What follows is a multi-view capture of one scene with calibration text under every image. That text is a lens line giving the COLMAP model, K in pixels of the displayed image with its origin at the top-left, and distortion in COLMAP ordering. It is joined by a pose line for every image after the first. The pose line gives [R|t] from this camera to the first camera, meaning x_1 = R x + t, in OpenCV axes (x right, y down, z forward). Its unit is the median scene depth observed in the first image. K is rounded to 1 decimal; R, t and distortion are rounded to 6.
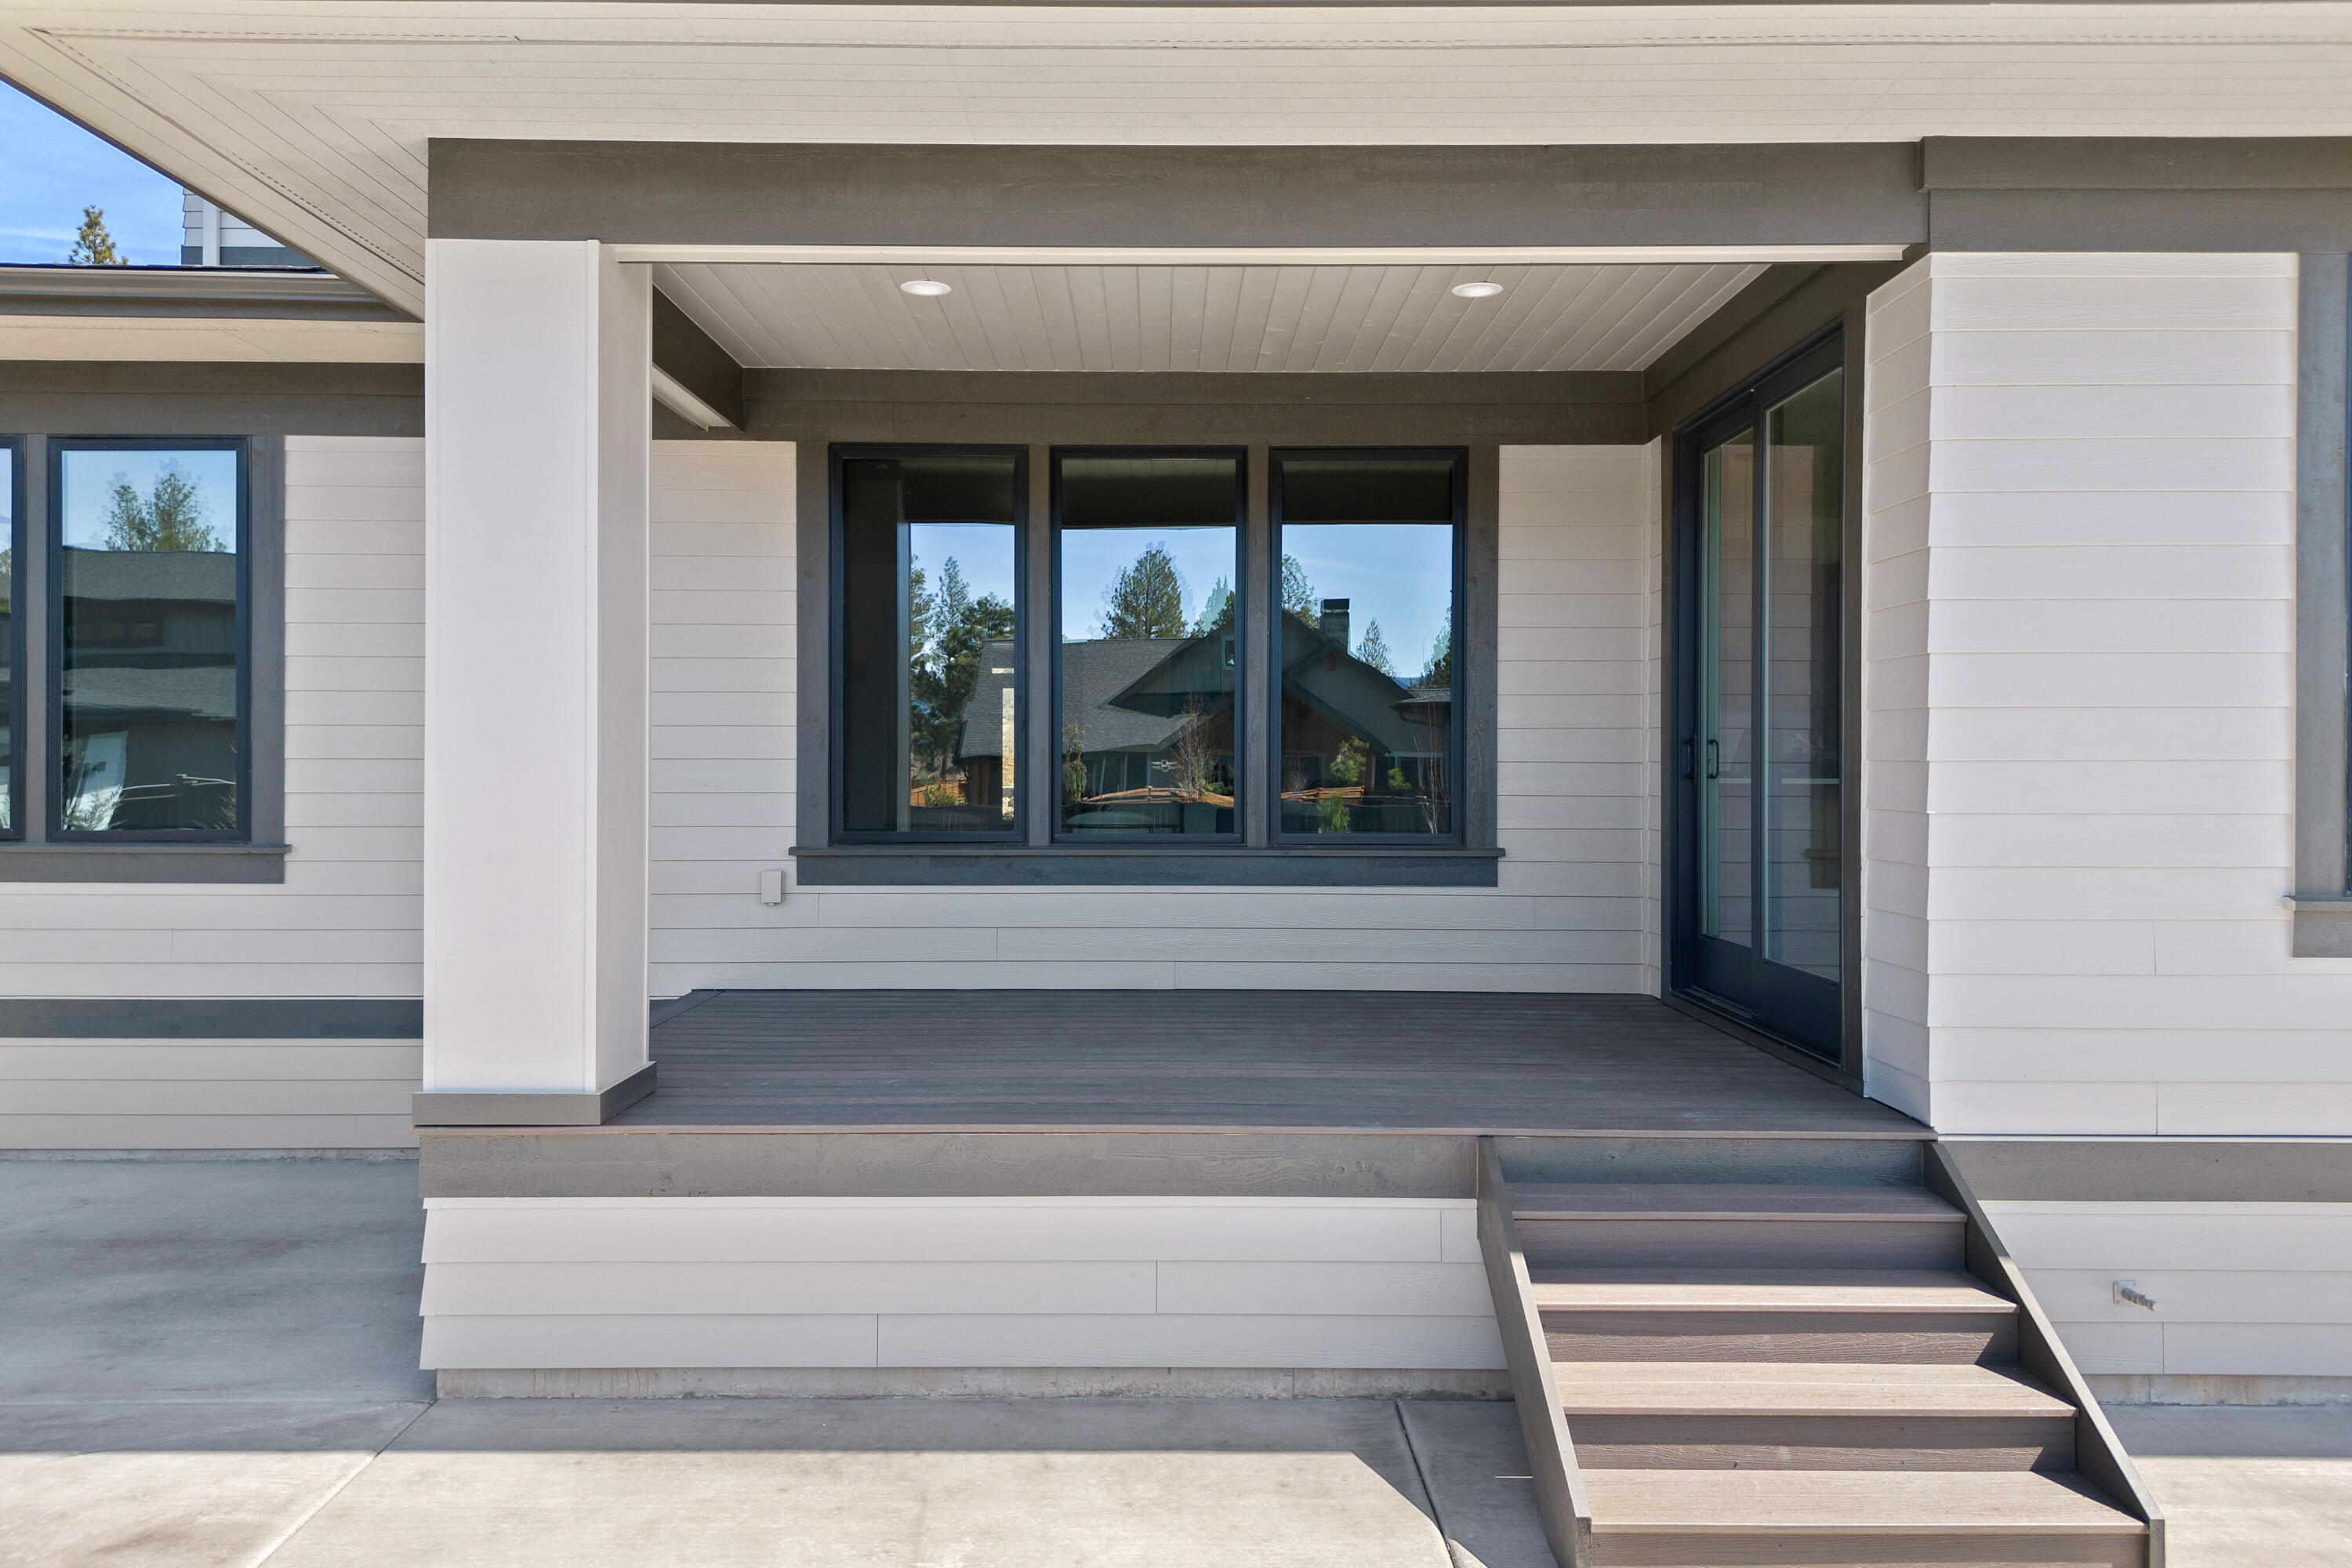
lens RADIAL K [[1669.0, 0, 1191.3], [0, 1669.0, 770.6], [0, 0, 1]] dist [0.061758, -0.053678]
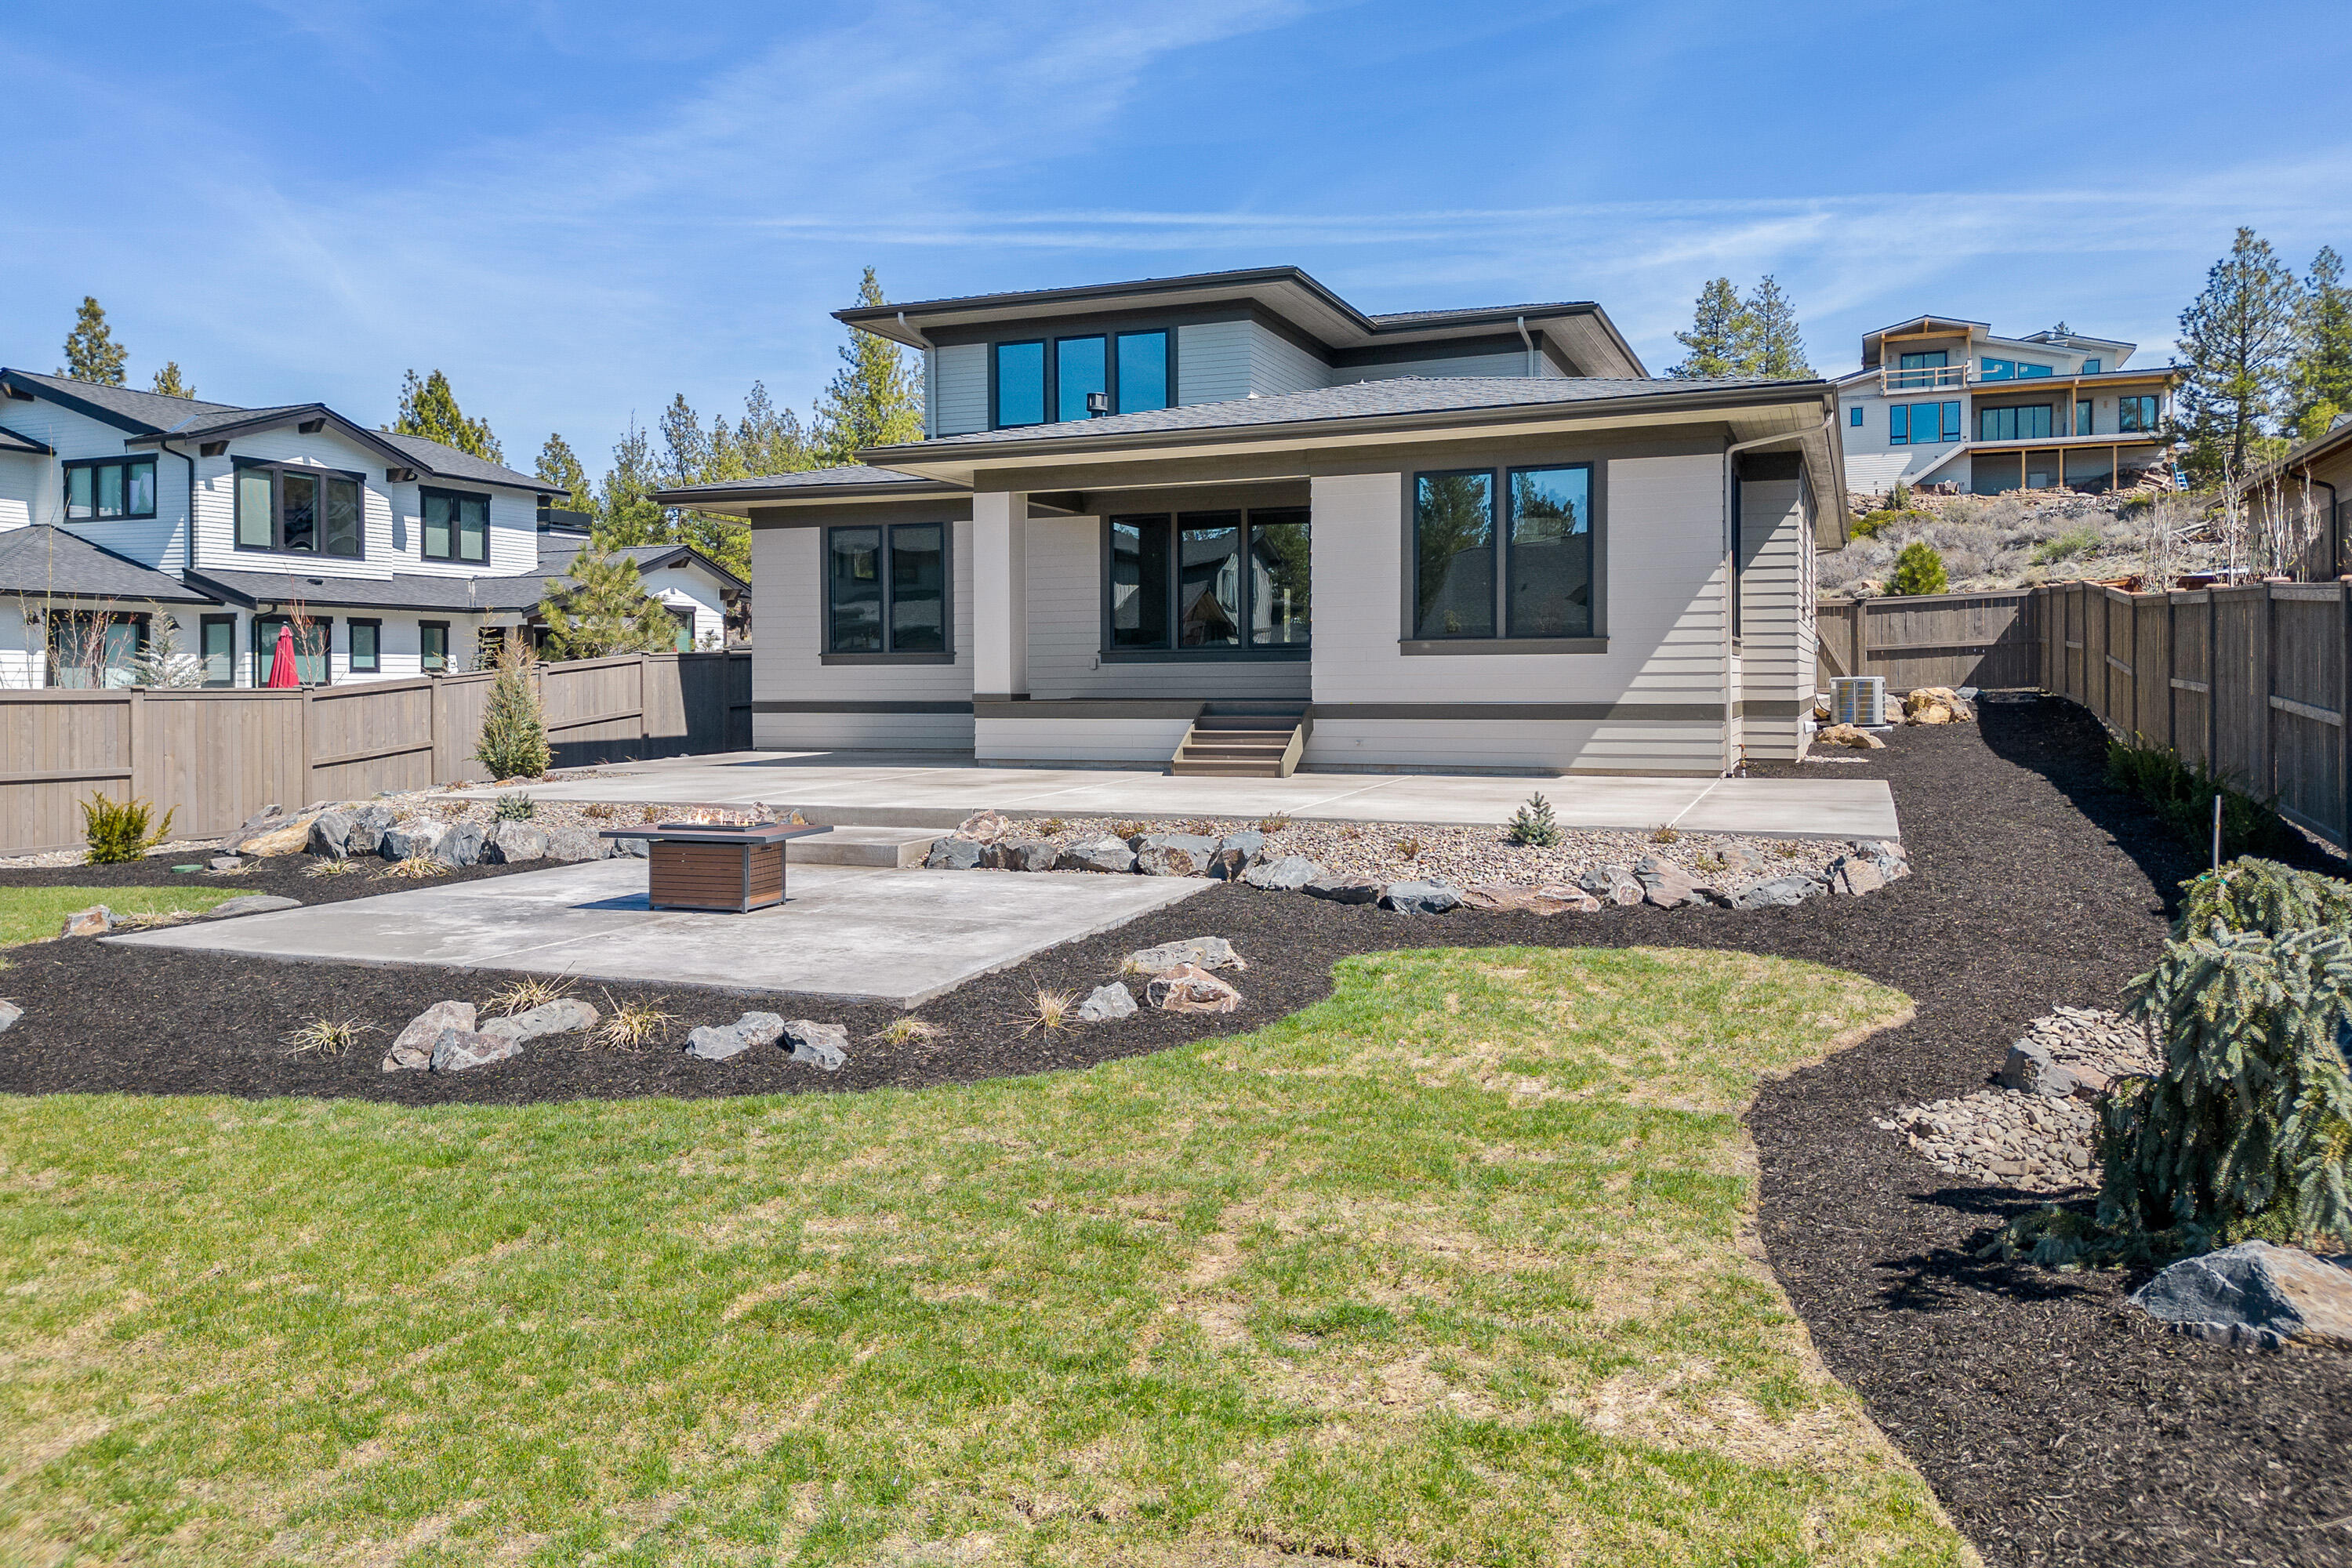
lens RADIAL K [[1669.0, 0, 1187.4], [0, 1669.0, 795.6], [0, 0, 1]] dist [0.061758, -0.053678]
pose [[0.923874, 0.019551, -0.382197, 1.067746], [0.005592, 0.997898, 0.064564, 0.113113], [0.382656, -0.061786, 0.921823, -1.736543]]
